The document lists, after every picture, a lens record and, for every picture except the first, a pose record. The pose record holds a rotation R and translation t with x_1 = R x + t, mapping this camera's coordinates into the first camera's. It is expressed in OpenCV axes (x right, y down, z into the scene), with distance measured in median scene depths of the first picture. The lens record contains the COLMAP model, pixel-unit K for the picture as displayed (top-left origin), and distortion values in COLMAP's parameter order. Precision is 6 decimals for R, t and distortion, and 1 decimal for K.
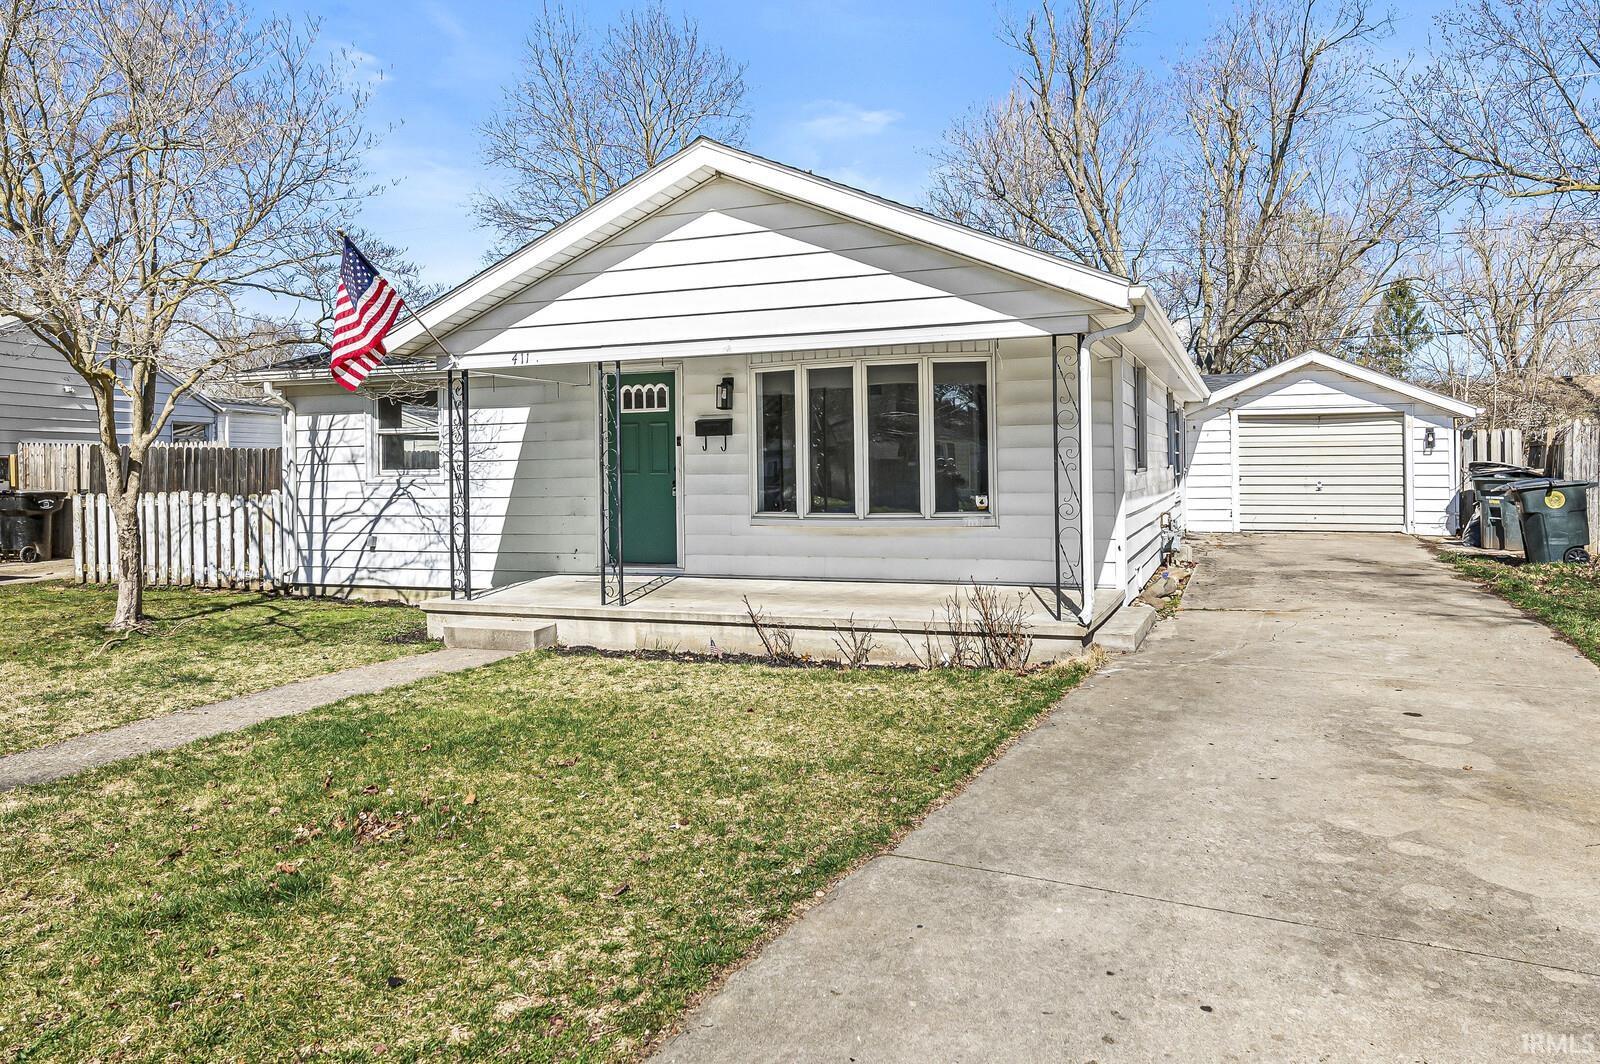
lens RADIAL K [[728.4, 0, 800.2], [0, 728.4, 455.9], [0, 0, 1]] dist [0.001968, 0.000333]
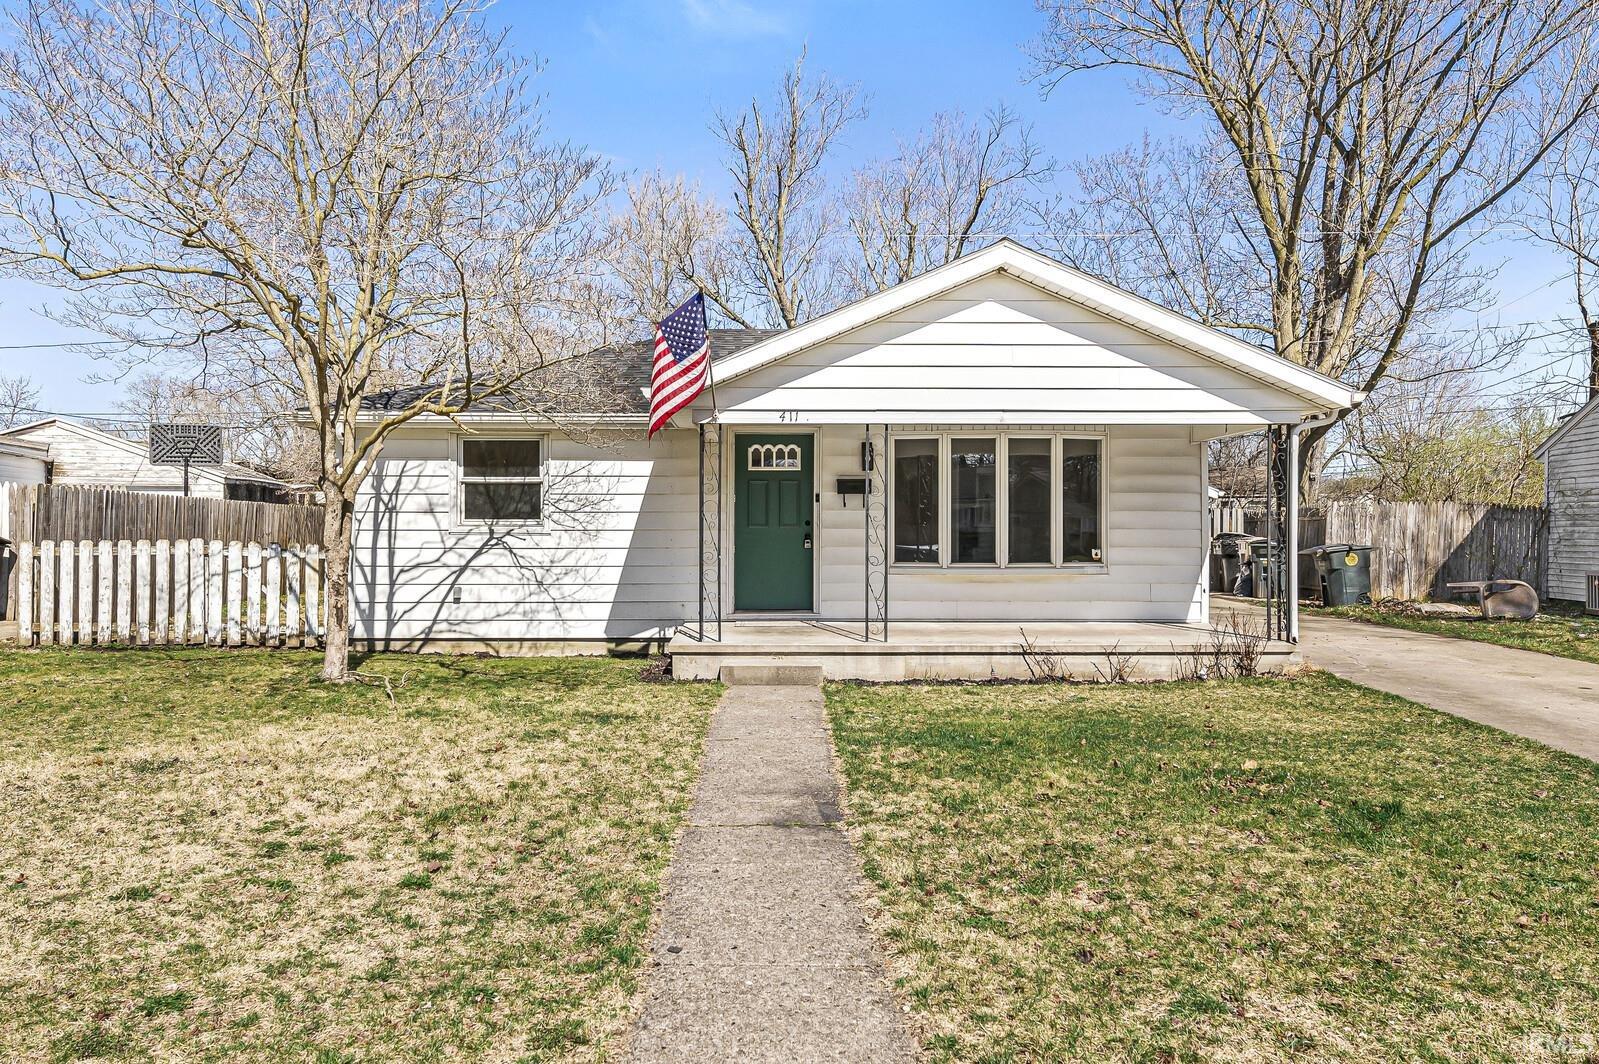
lens RADIAL K [[687.1, 0, 798.4], [0, 687.1, 521.6], [0, 0, 1]] dist [-0.001034, -0.000112]
pose [[0.969524, 0.019827, 0.244192, -0.372259], [-0.020483, 0.999790, 0.000149, 0.013201], [-0.244138, -0.005146, 0.969727, 0.002891]]
